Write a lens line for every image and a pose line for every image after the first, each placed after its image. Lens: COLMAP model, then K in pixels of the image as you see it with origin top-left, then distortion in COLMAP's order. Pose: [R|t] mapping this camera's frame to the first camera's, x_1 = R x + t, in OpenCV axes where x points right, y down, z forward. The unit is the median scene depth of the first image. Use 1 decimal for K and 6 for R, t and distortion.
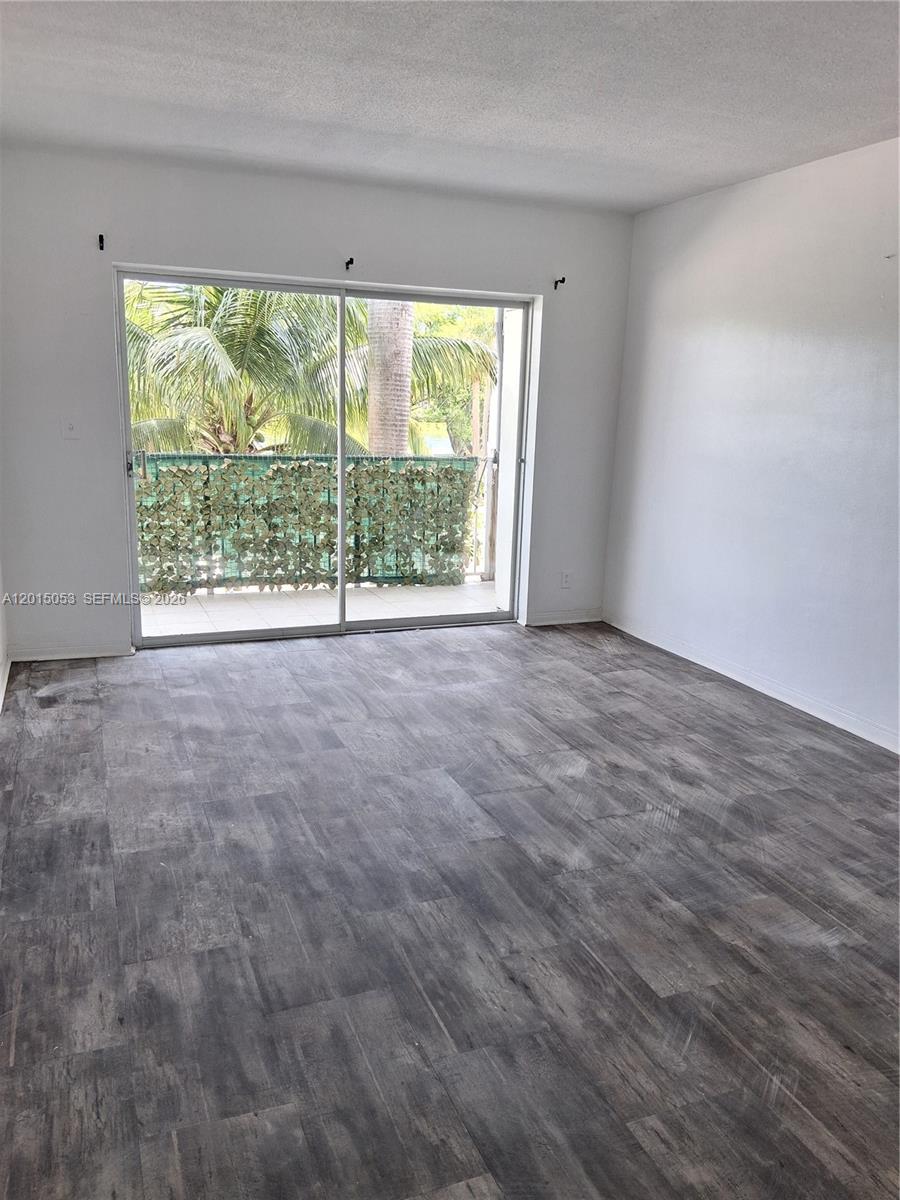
lens RADIAL K [[909.6, 0, 450.0], [0, 909.6, 600.0], [0, 0, 1]] dist [0.119947, -0.192787]
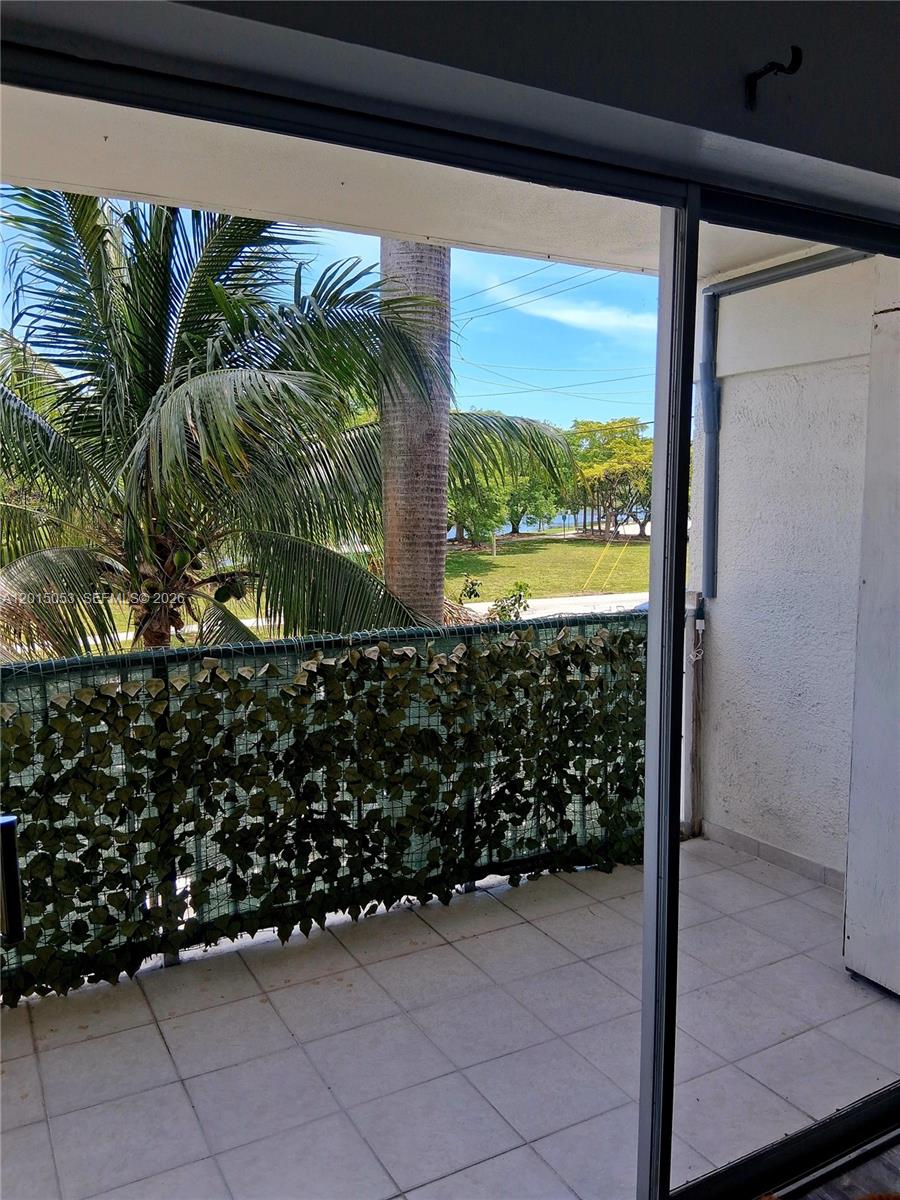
lens RADIAL K [[913.2, 0, 450.0], [0, 913.2, 600.0], [0, 0, 1]] dist [0.082516, -0.193069]
pose [[0.992667, -0.044074, 0.112556, -0.399171], [0.055123, 0.993755, -0.097020, -0.300165], [-0.107577, 0.102513, 0.988898, 1.240406]]
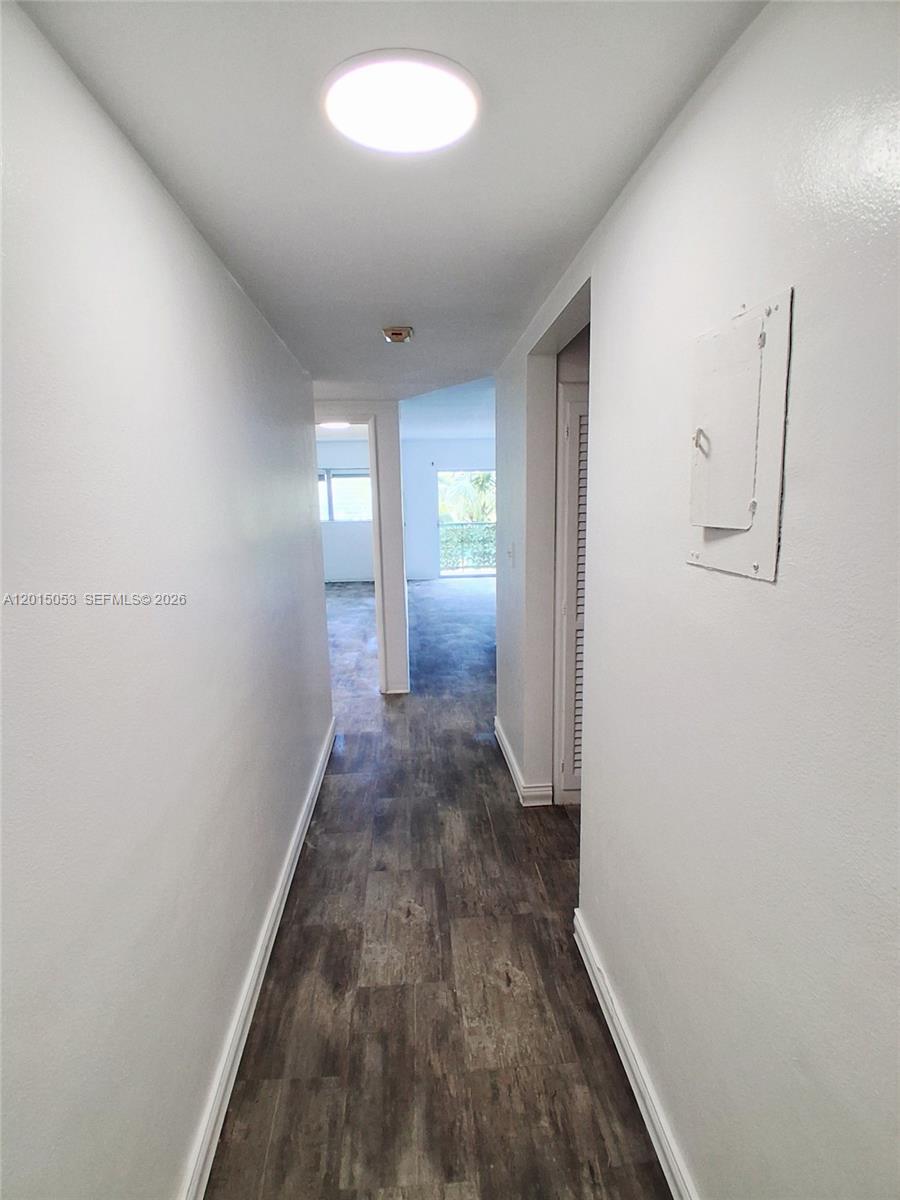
lens RADIAL K [[587.9, 0, 446.2], [0, 587.9, 611.0], [0, 0, 1]] dist [0.005358, -0.046420]
pose [[0.951574, 0.010685, -0.307234, 0.591278], [-0.019577, 0.999474, -0.025873, 0.386589], [0.306796, 0.030635, 0.951282, -1.767626]]
